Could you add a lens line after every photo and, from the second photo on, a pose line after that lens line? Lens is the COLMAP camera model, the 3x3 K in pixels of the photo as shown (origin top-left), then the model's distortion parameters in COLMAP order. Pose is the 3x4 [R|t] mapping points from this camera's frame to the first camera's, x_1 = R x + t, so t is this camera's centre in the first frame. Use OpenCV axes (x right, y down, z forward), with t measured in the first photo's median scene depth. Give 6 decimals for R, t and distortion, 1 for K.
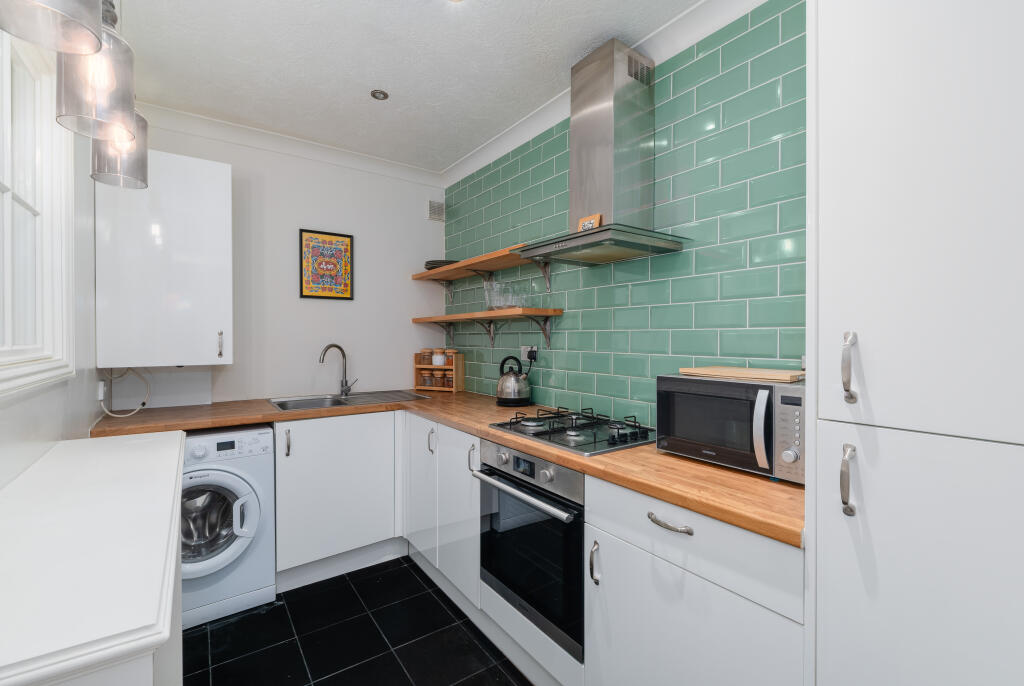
lens RADIAL K [[436.4, 0, 512.0], [0, 436.4, 343.0], [0, 0, 1]] dist [0.001339, -0.003943]
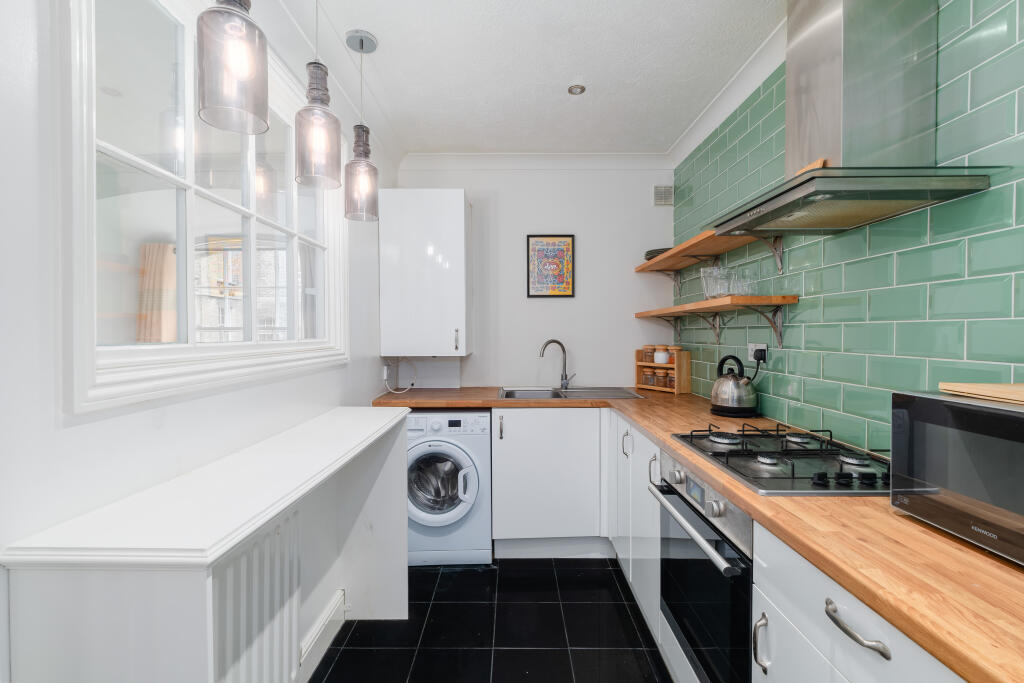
lens RADIAL K [[436.4, 0, 512.0], [0, 436.4, 341.5], [0, 0, 1]] dist [0.001339, -0.003943]
pose [[0.816767, 0.008101, -0.576911, 0.153348], [-0.004176, 0.999958, 0.008129, -0.001530], [0.576952, -0.004230, 0.816767, 0.097246]]
